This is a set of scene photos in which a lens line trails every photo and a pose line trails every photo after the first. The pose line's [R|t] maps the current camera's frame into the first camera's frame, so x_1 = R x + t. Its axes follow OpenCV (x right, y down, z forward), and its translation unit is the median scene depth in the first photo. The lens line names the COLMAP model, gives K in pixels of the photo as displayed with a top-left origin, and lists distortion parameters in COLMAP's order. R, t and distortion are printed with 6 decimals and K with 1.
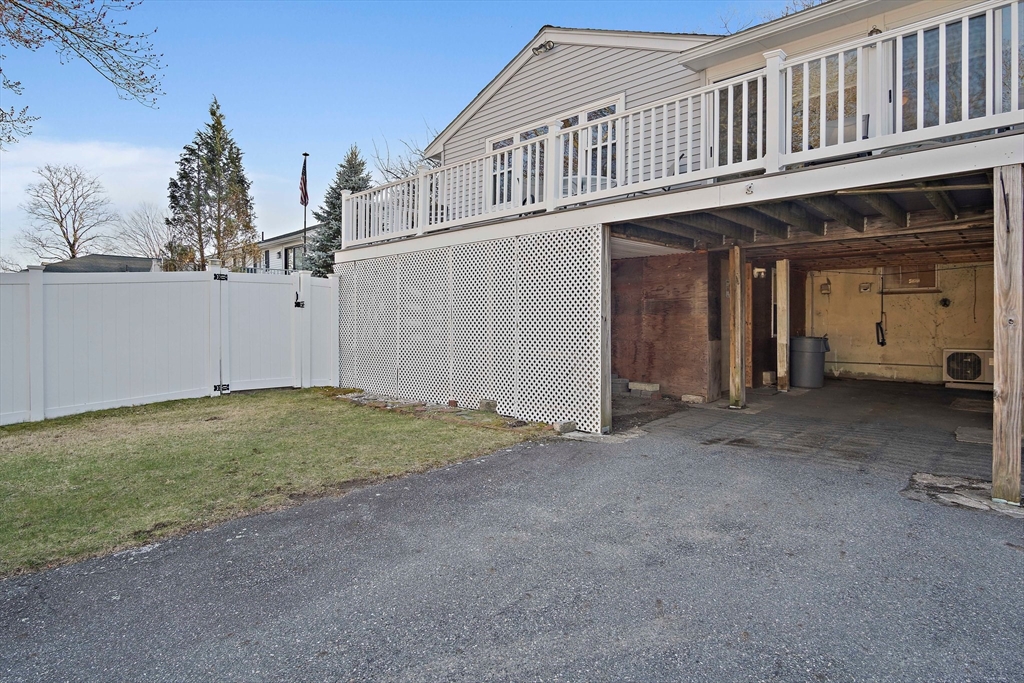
lens RADIAL K [[549.2, 0, 512.0], [0, 549.2, 334.3], [0, 0, 1]] dist [-0.001064, -0.000113]
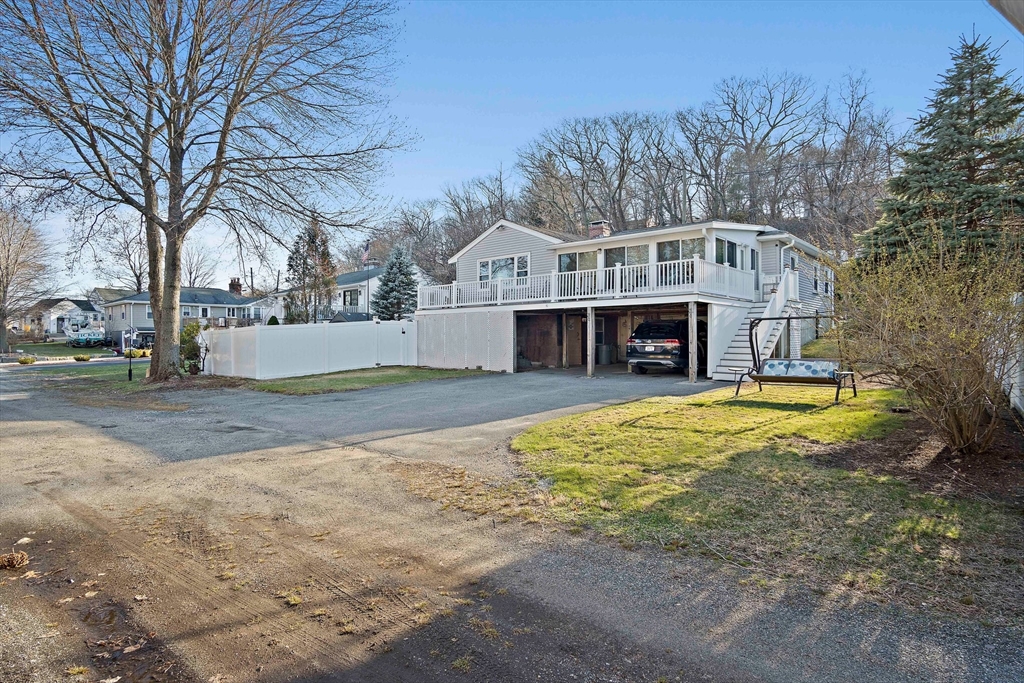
lens RADIAL K [[549.2, 0, 511.4], [0, 549.2, 343.0], [0, 0, 1]] dist [-0.001064, -0.000113]
pose [[0.999720, -0.002889, 0.023503, 0.056930], [0.003199, 0.999908, -0.013157, 0.033862], [-0.023463, 0.013229, 0.999637, -1.804240]]
